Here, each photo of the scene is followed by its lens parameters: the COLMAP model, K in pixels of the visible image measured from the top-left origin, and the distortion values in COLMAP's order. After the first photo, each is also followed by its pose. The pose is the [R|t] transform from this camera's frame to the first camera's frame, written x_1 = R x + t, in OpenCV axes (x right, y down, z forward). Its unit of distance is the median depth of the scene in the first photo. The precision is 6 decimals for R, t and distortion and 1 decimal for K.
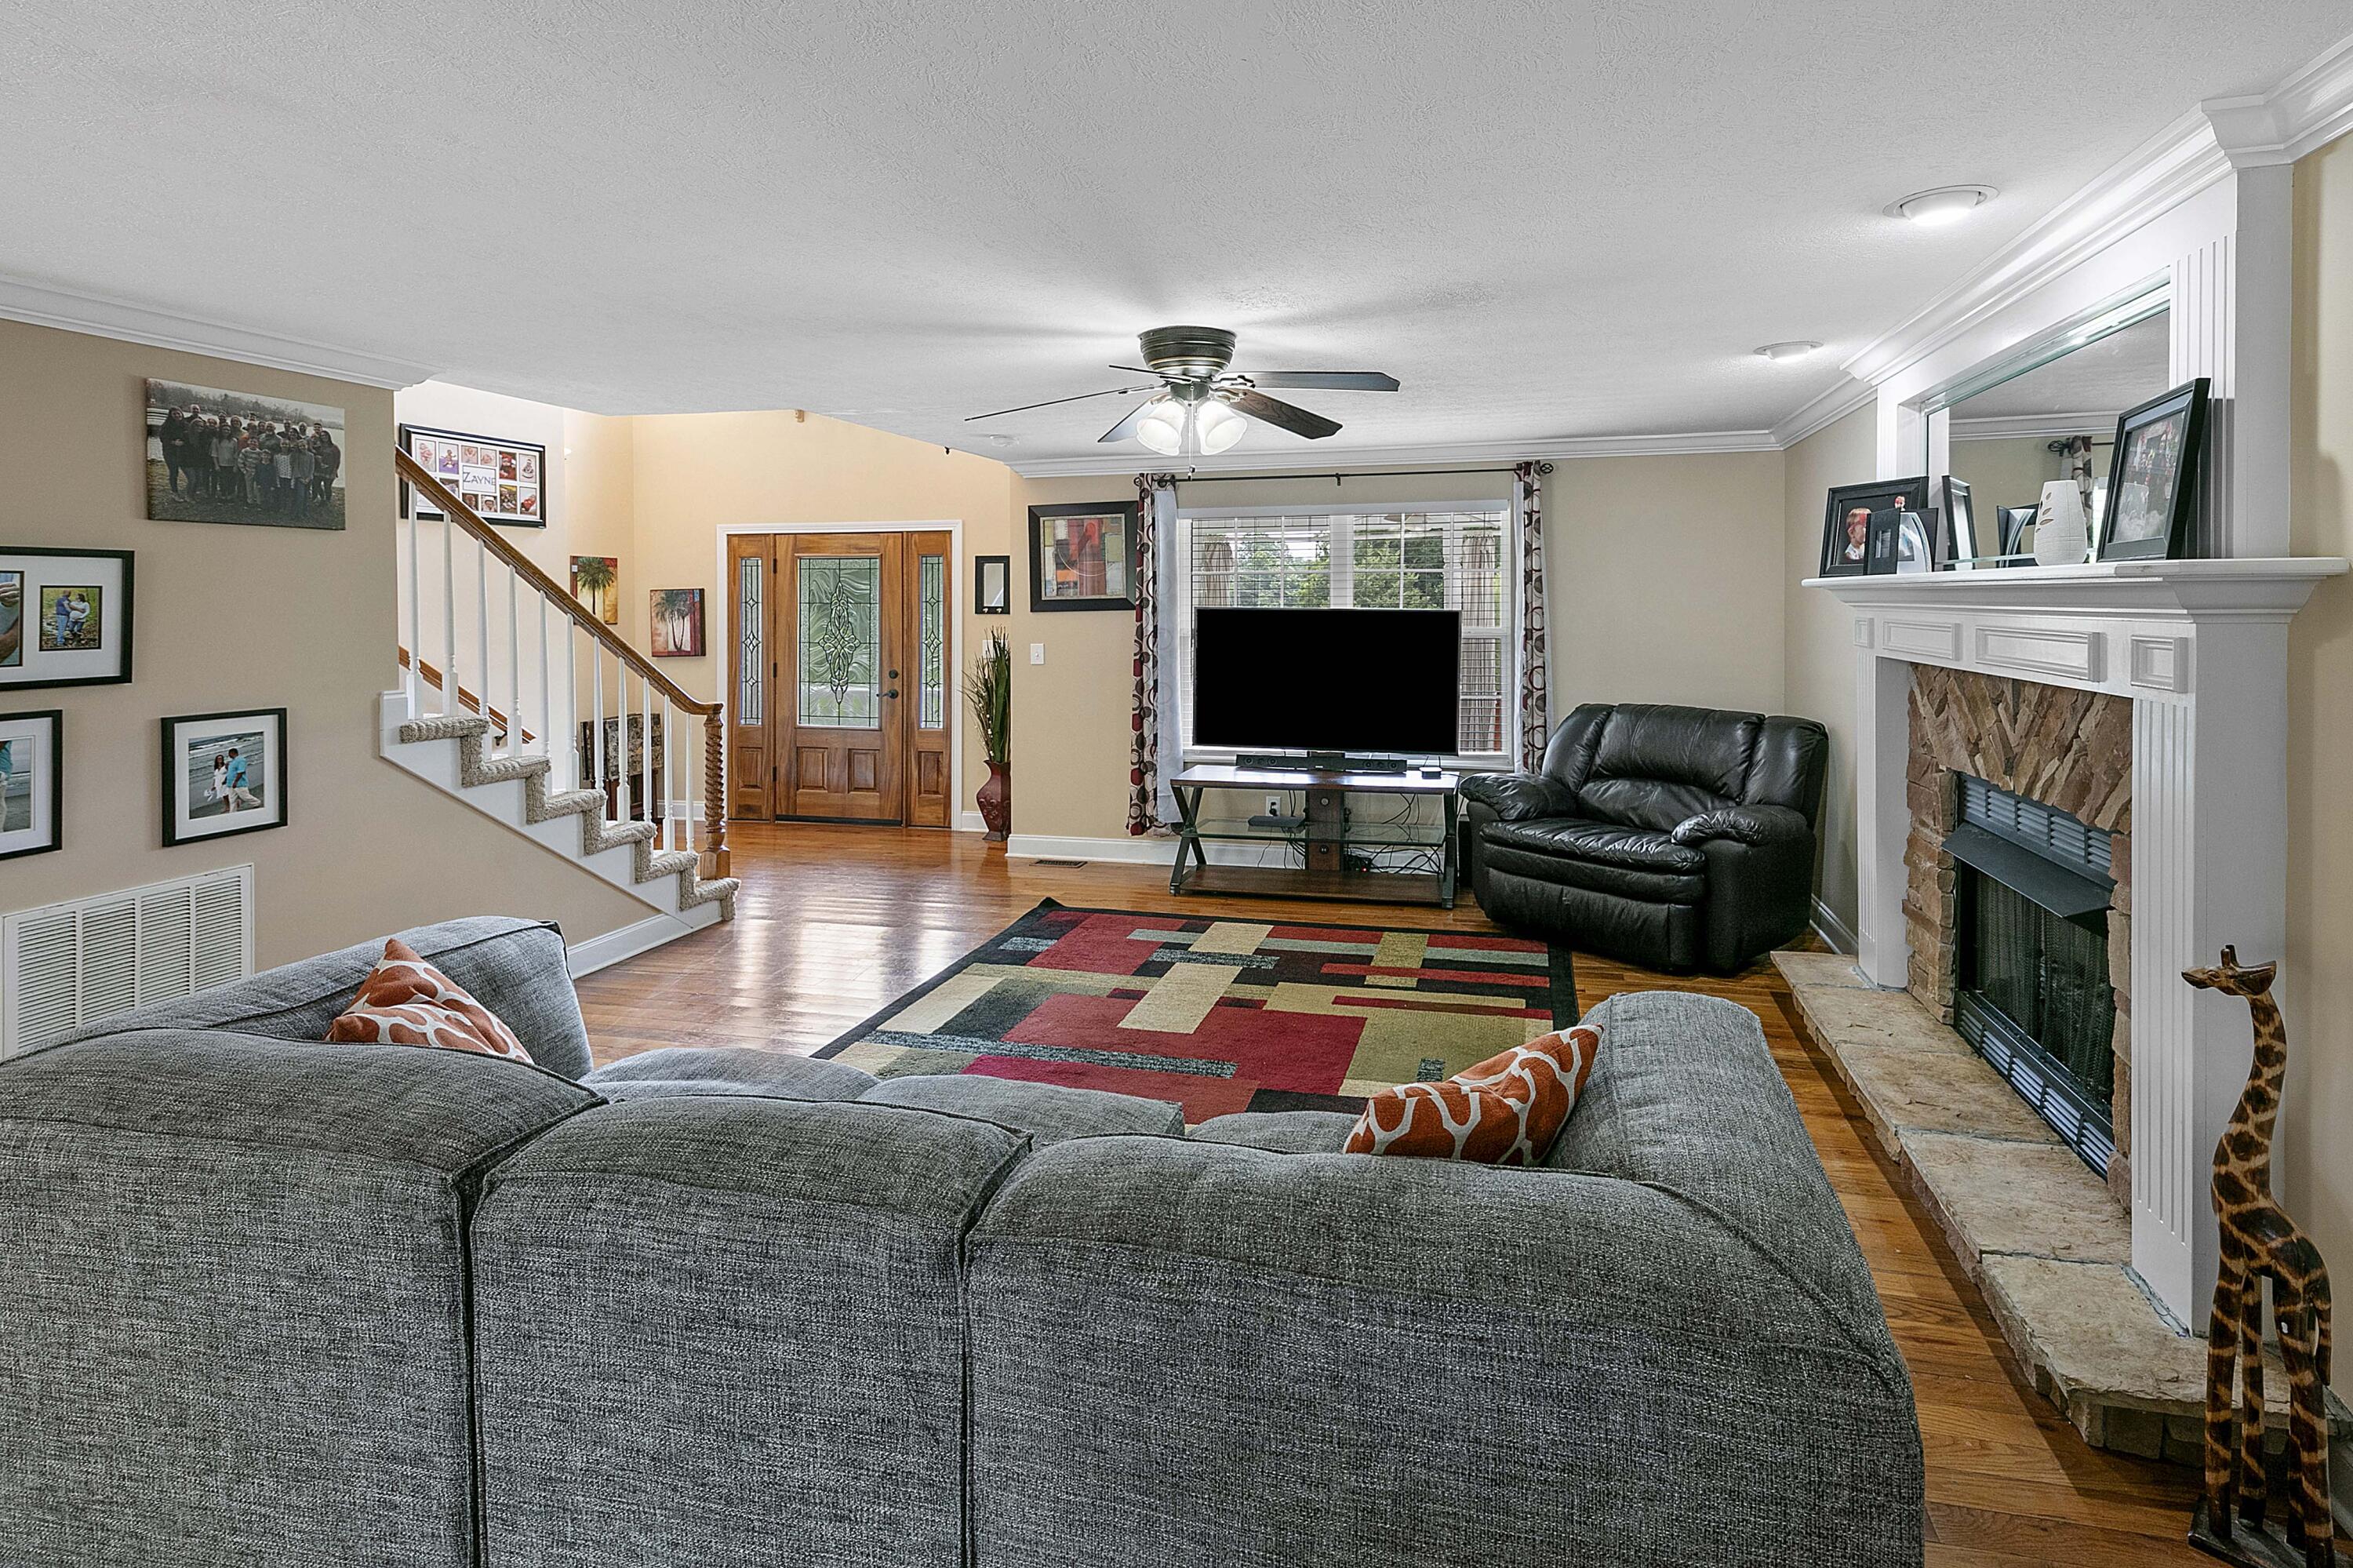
lens RADIAL K [[1118.5, 0, 1232.2], [0, 1118.5, 608.6], [0, 0, 1]] dist [0.011138, -0.001260]
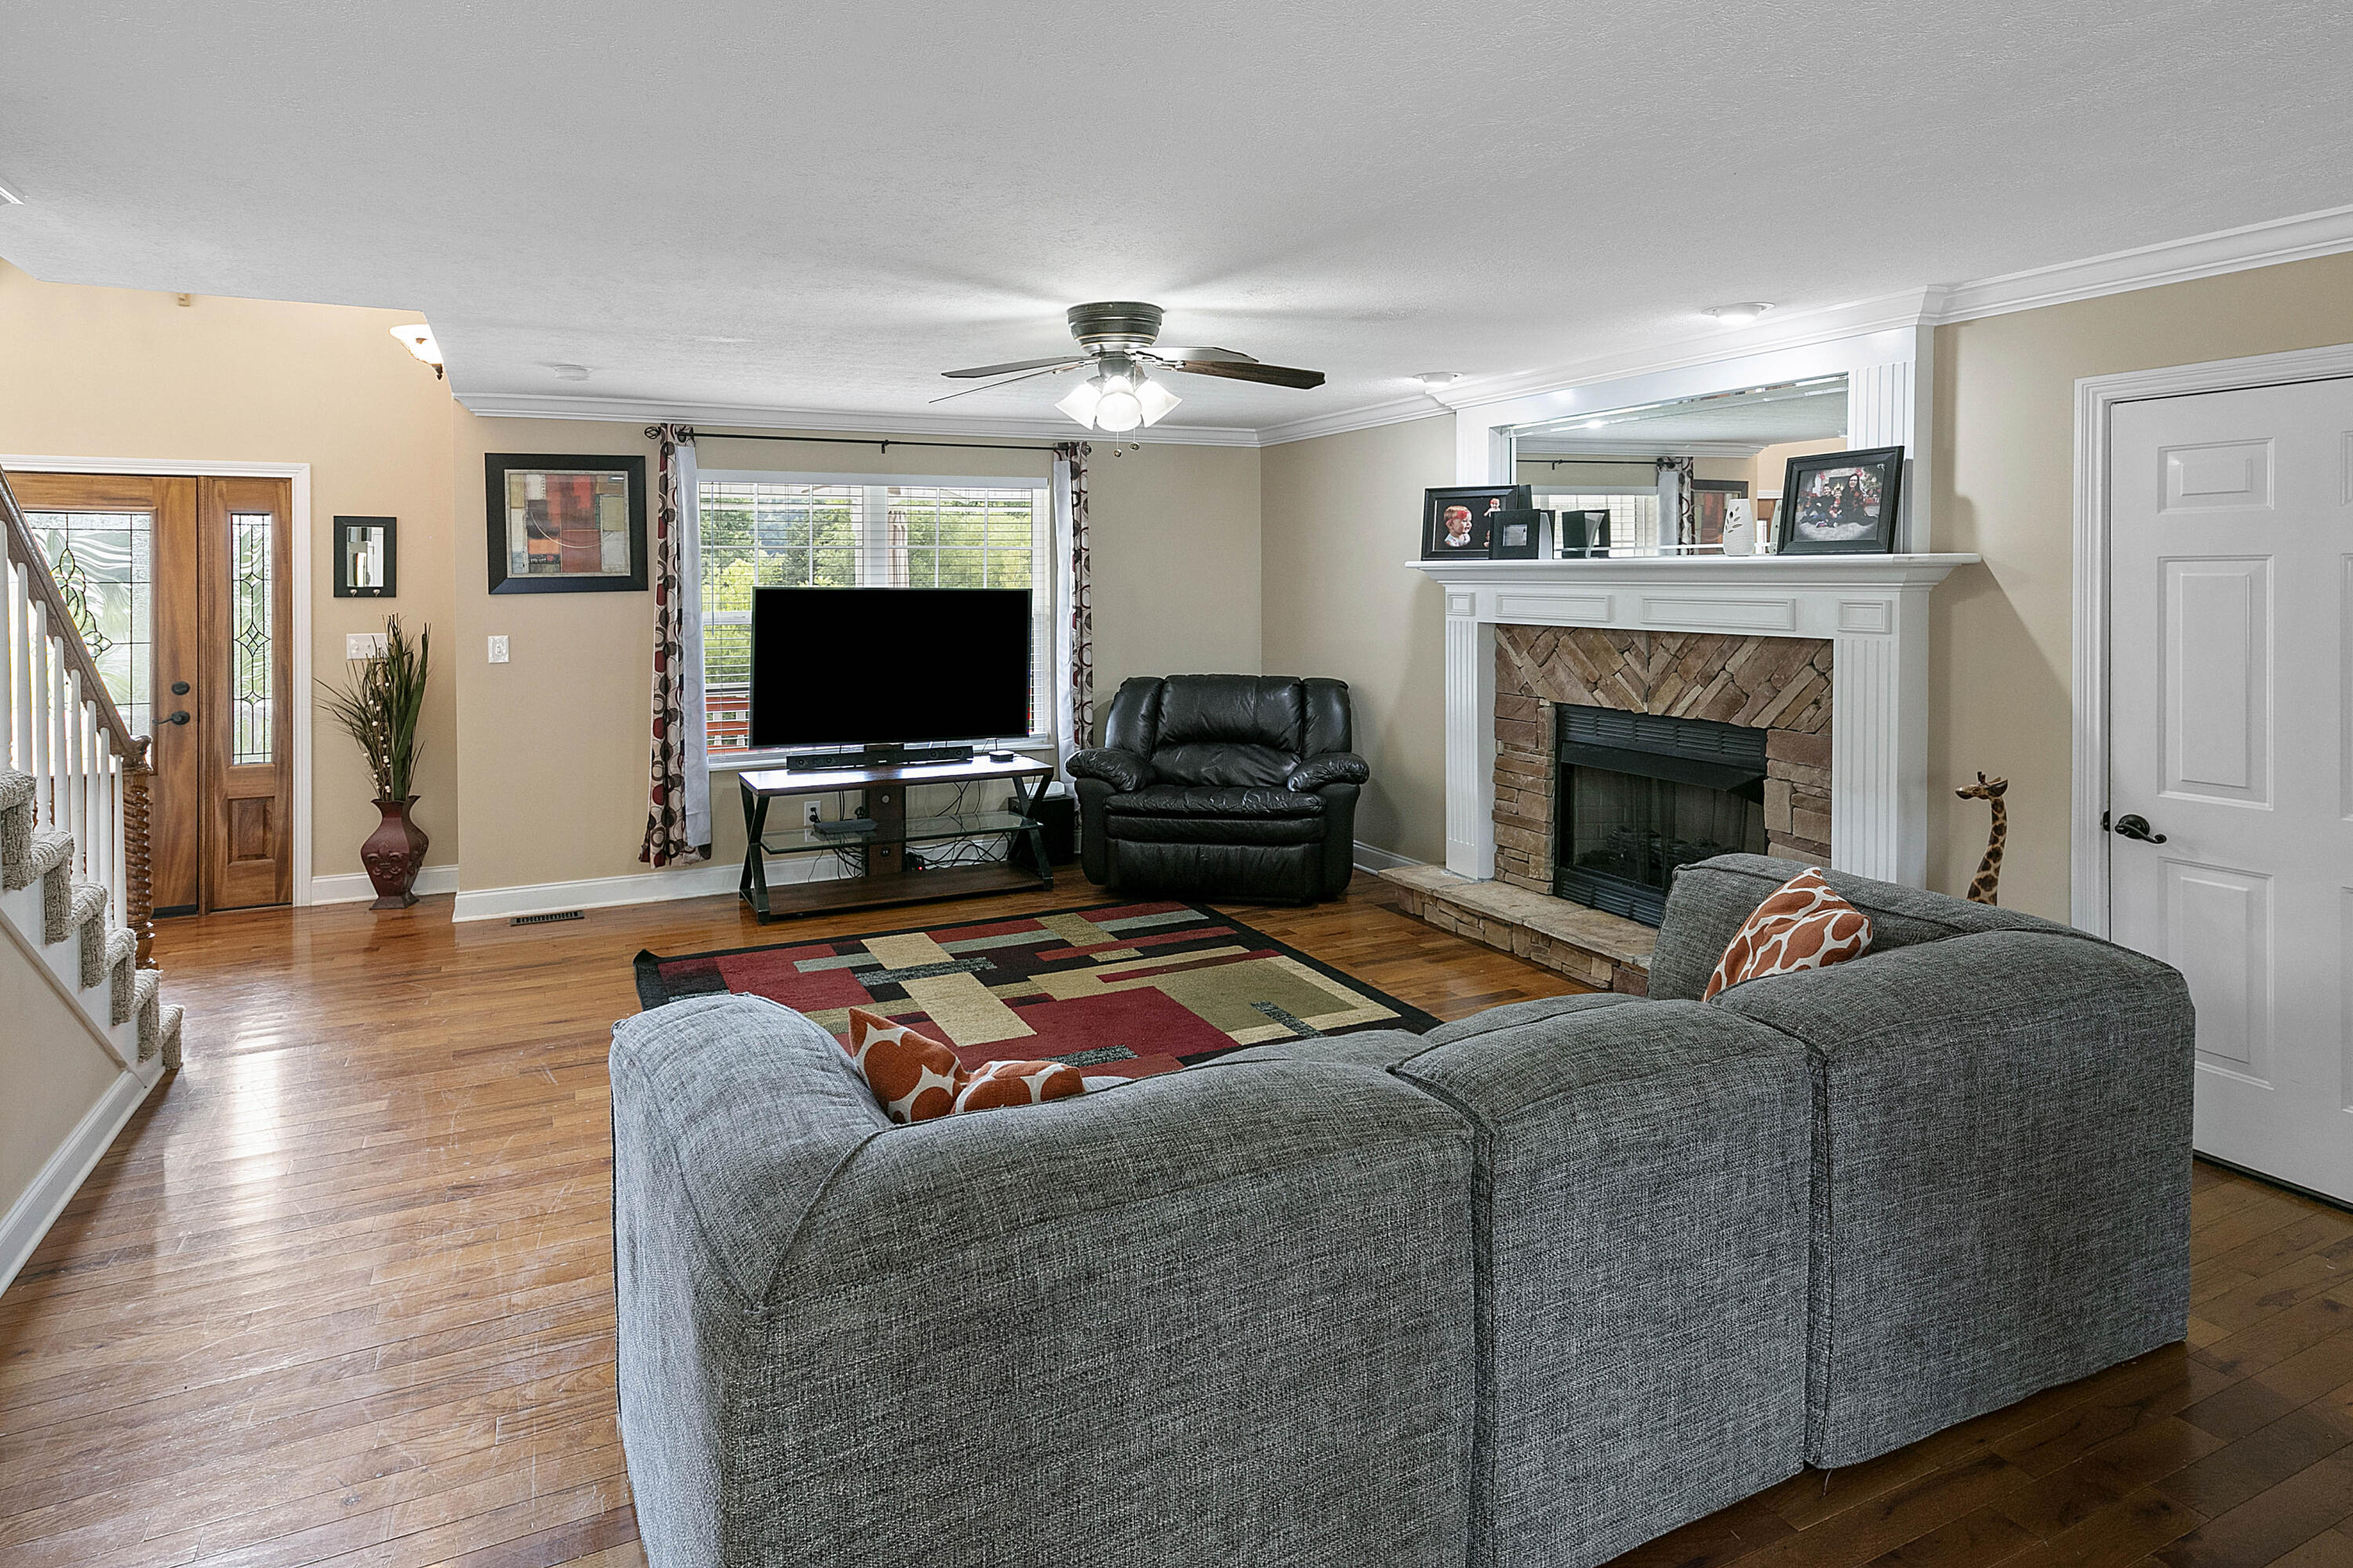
lens RADIAL K [[1311.7, 0, 1032.9], [0, 1311.7, 593.5], [0, 0, 1]] dist [0.016142, 0.000256]
pose [[0.794704, -0.006728, 0.606960, -0.474020], [0.004775, 0.999977, 0.004833, -0.000004], [-0.606979, -0.000943, 0.794717, 0.075904]]
